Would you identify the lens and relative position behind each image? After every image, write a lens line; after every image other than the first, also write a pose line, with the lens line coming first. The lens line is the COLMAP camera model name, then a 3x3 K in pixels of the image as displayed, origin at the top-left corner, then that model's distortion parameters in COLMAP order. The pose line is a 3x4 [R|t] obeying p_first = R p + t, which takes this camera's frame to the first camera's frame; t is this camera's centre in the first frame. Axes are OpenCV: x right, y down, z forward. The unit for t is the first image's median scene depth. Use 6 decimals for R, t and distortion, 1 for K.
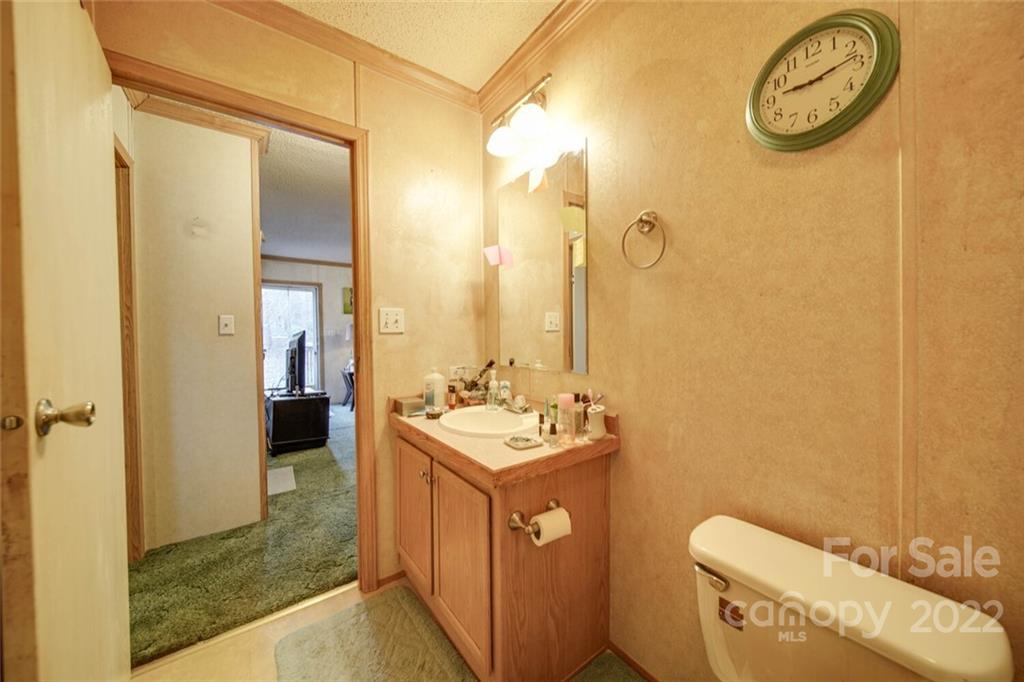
lens RADIAL K [[360.0, 0, 512.7], [0, 360.0, 338.9], [0, 0, 1]] dist [0.000763, -0.000671]
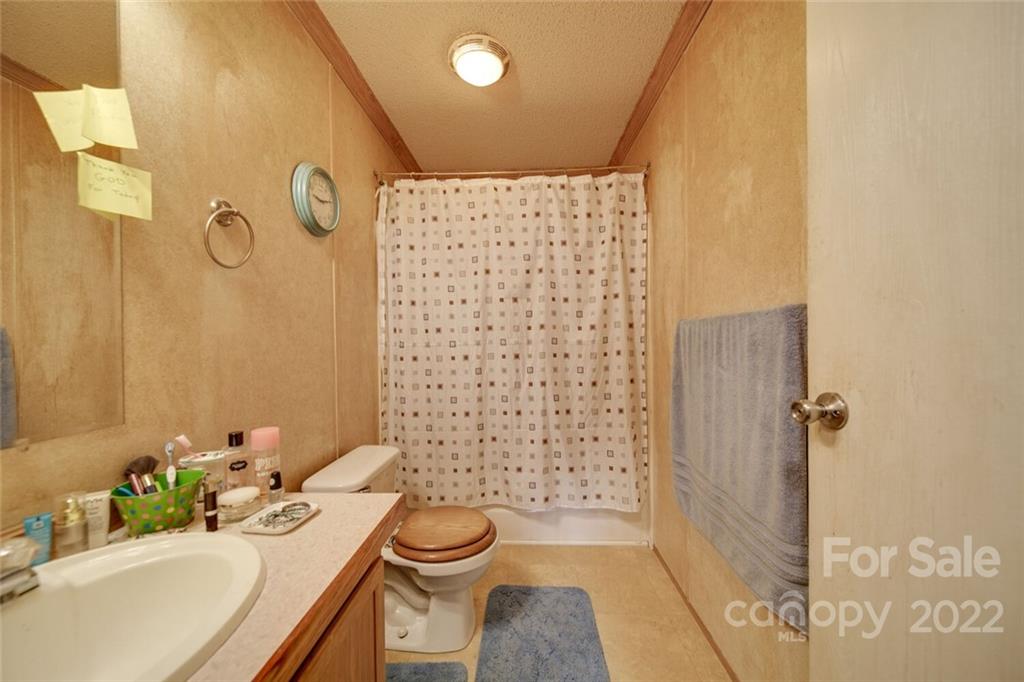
lens RADIAL K [[360.0, 0, 512.0], [0, 360.0, 340.0], [0, 0, 1]] dist [0.000763, -0.000671]
pose [[-0.784511, 0.009371, 0.620045, -0.663760], [0.020725, 0.999723, 0.011113, -0.021416], [-0.619769, 0.021569, -0.784488, 1.221673]]
